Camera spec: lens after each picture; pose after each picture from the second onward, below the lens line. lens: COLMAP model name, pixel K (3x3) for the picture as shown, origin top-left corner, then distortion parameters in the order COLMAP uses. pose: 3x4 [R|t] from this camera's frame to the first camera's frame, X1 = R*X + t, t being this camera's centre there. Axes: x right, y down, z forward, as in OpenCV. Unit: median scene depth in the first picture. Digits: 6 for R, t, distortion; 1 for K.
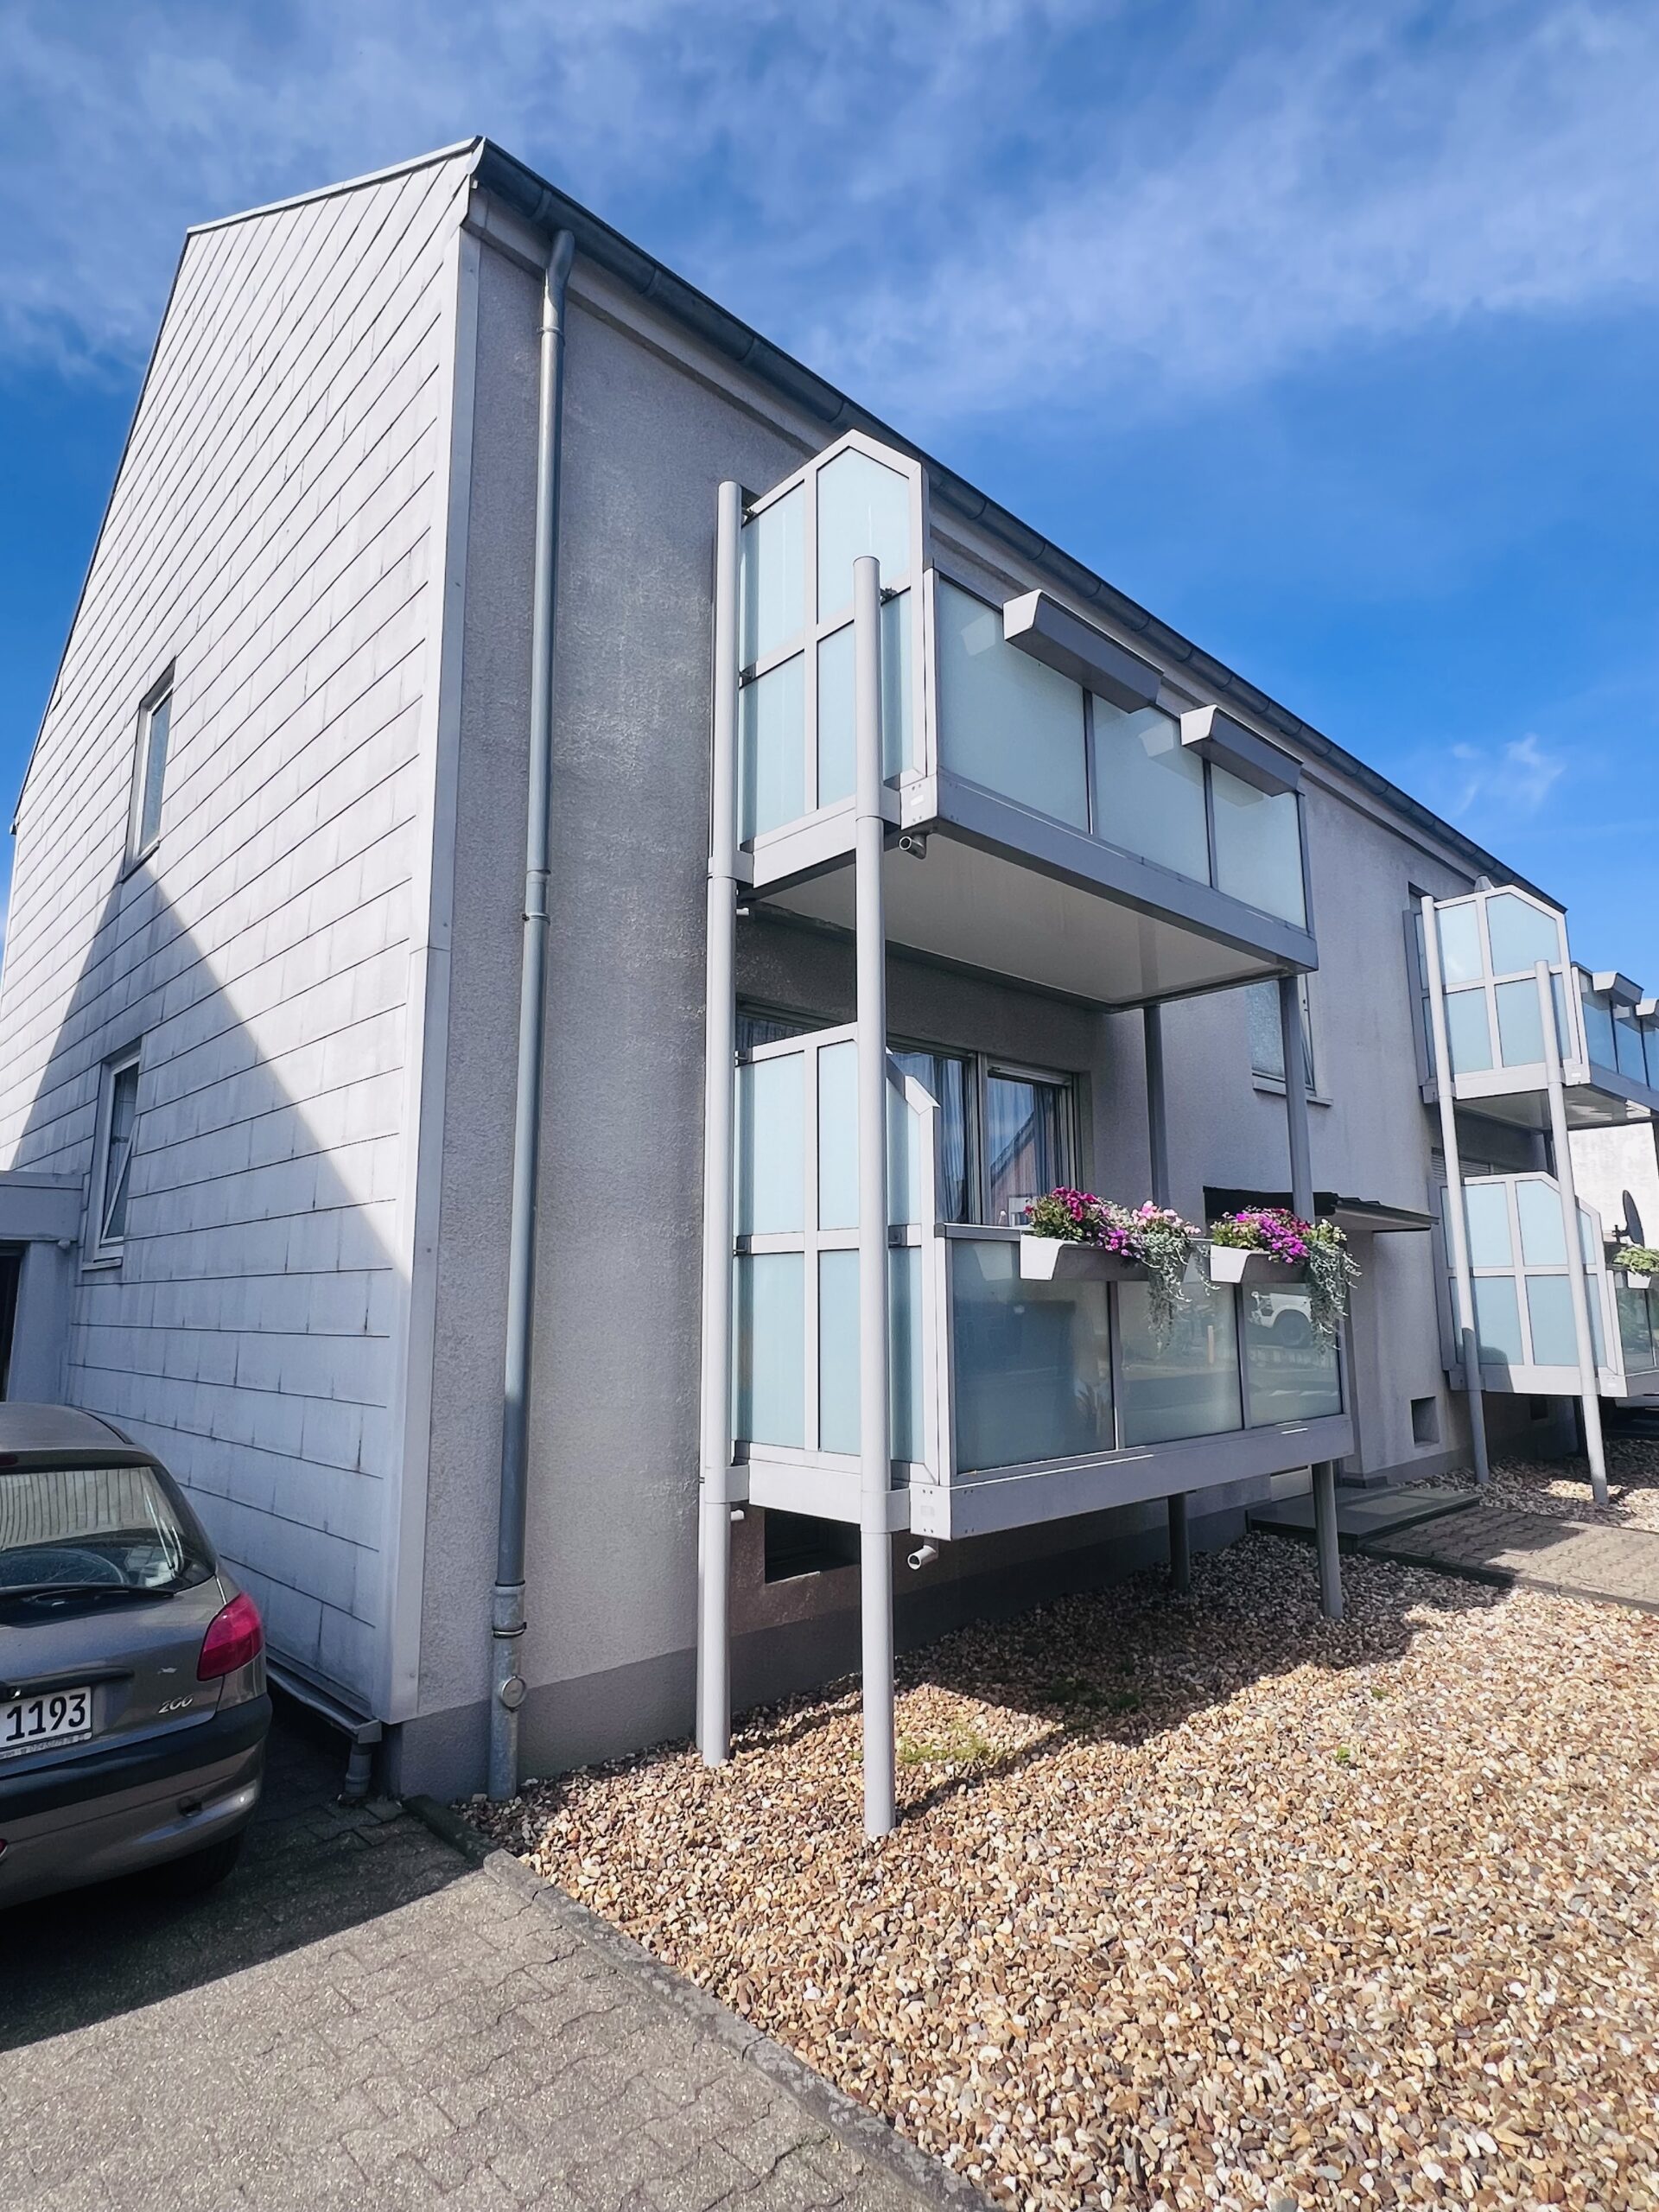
lens RADIAL K [[1167.5, 0, 829.5], [0, 1167.5, 1106.0], [0, 0, 1]] dist [0.002544, -0.014994]
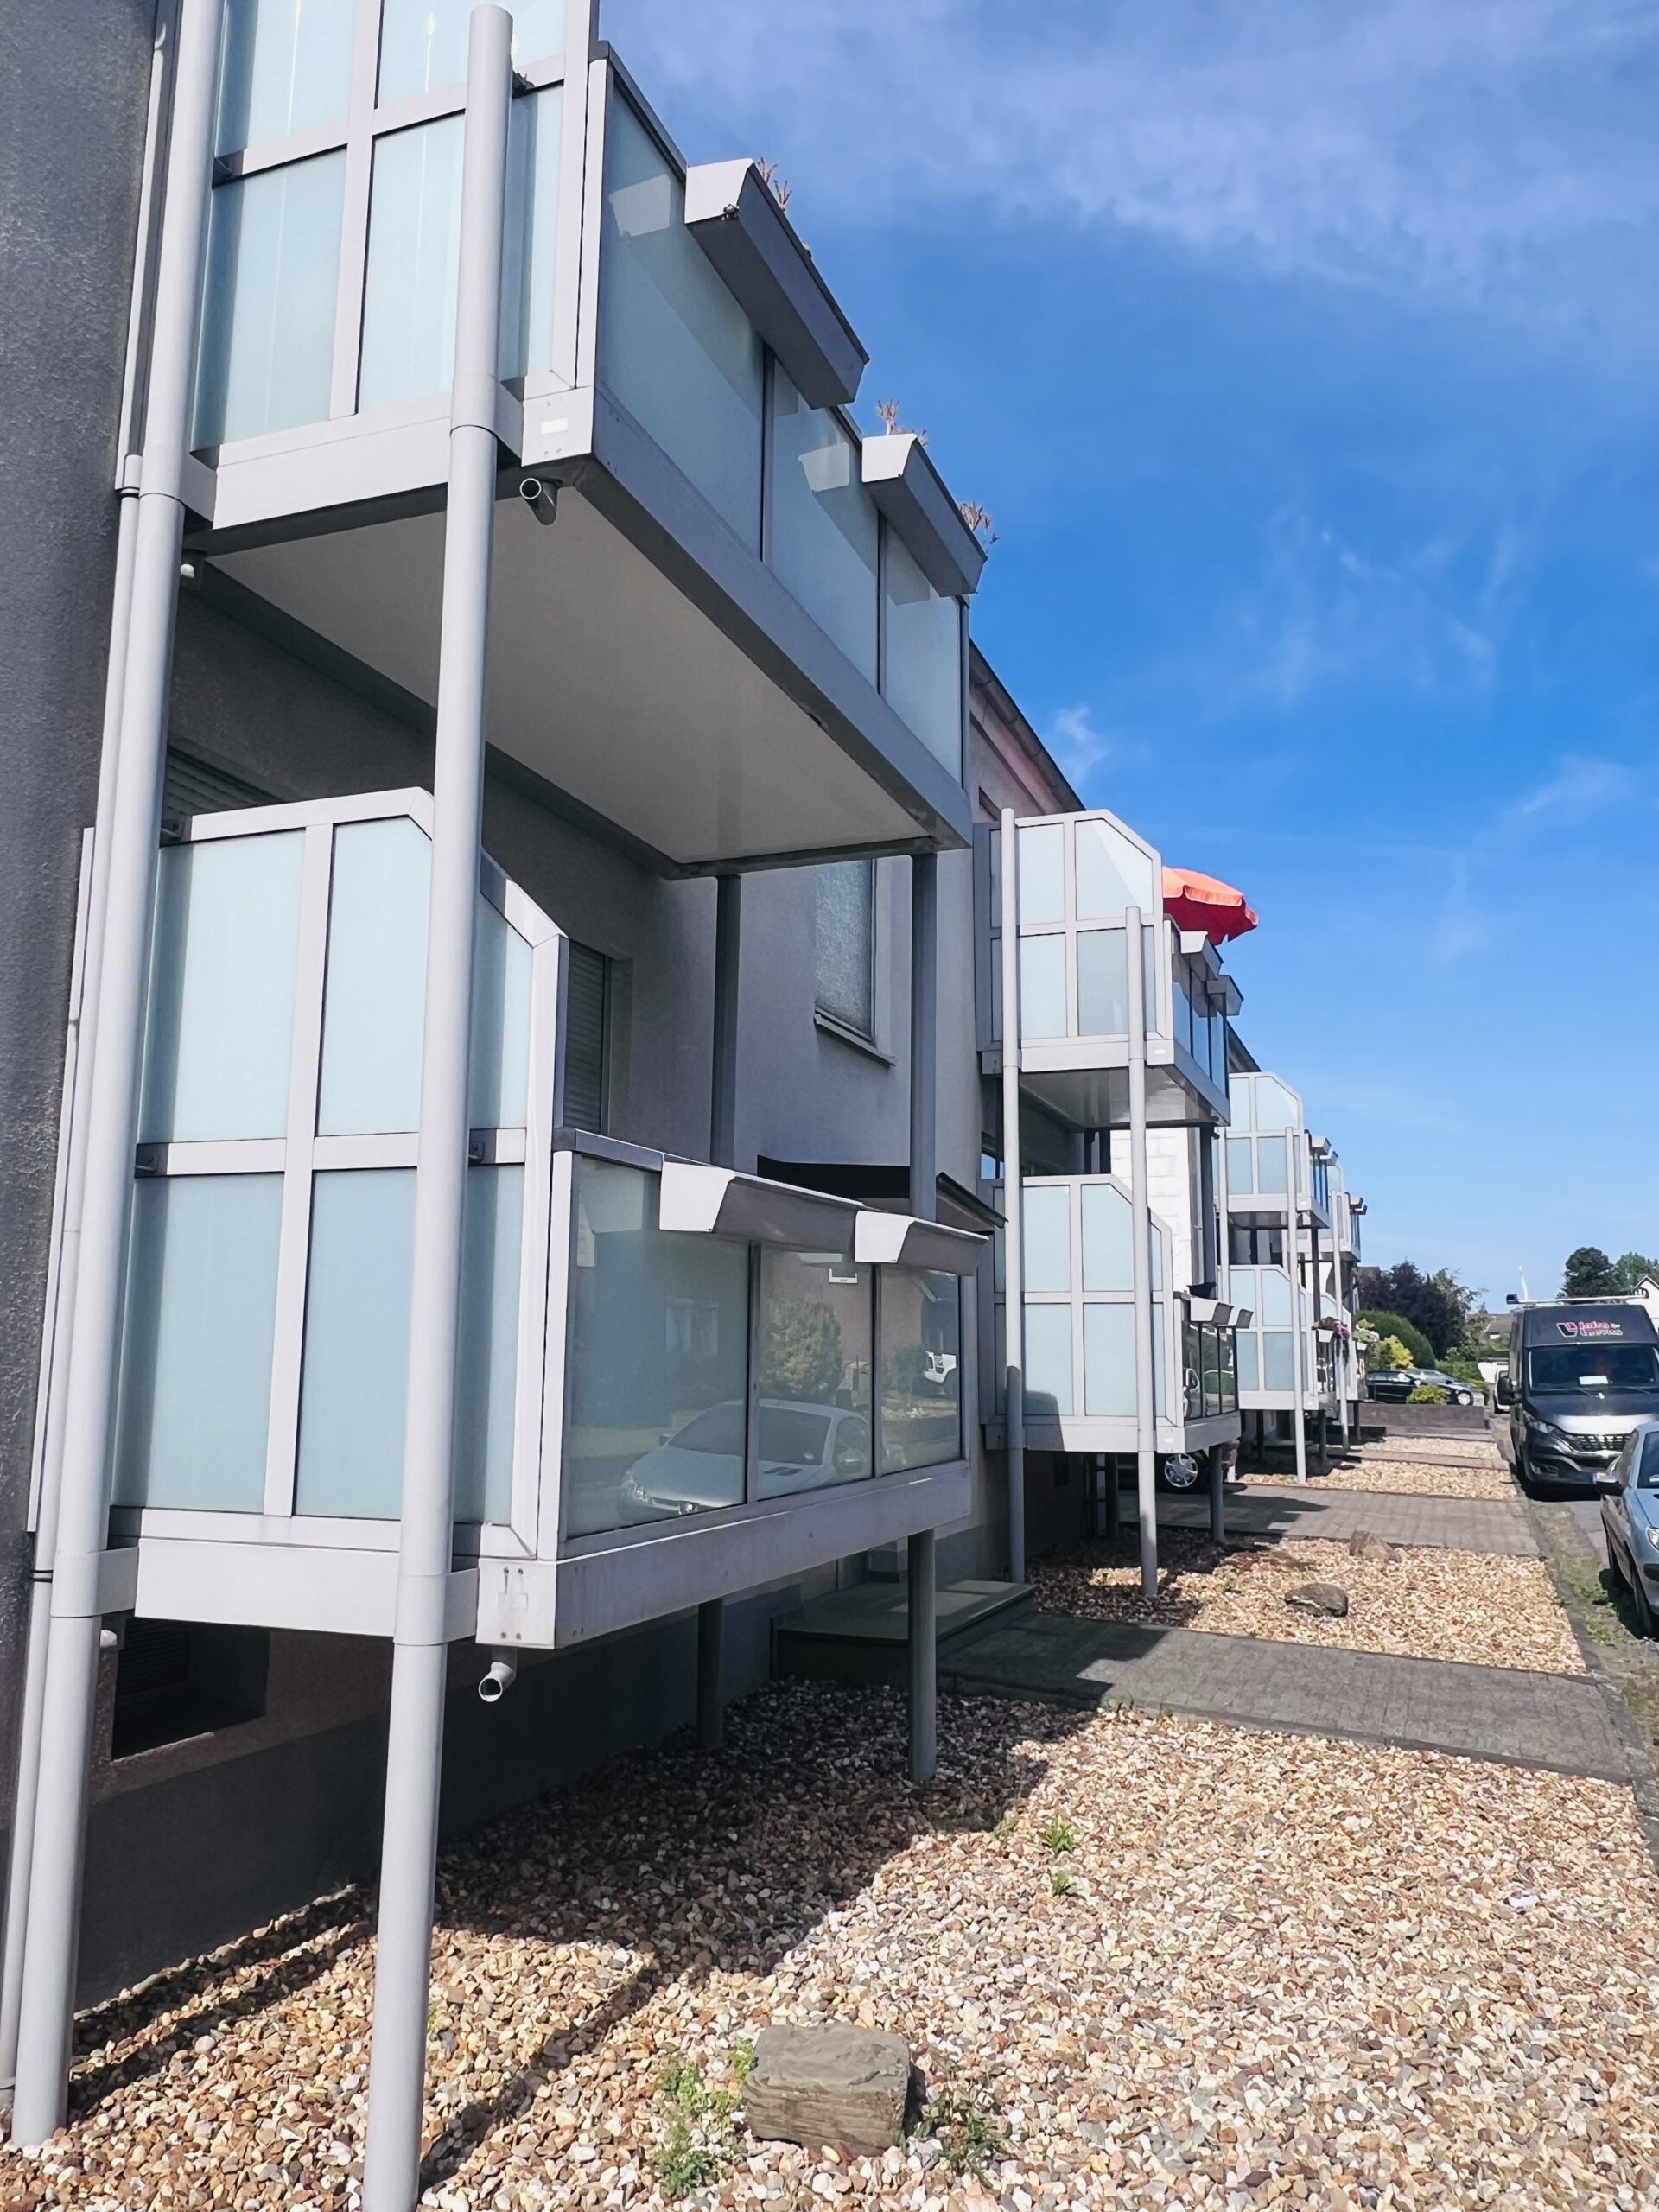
lens RADIAL K [[1683.0, 0, 829.5], [0, 1683.0, 1106.0], [0, 0, 1]] dist [0.104710, -0.253389]
pose [[0.903793, 0.077478, 0.420898, -0.128098], [-0.087975, 0.996107, 0.005548, 0.062633], [-0.418830, -0.042043, 0.907091, 0.130728]]
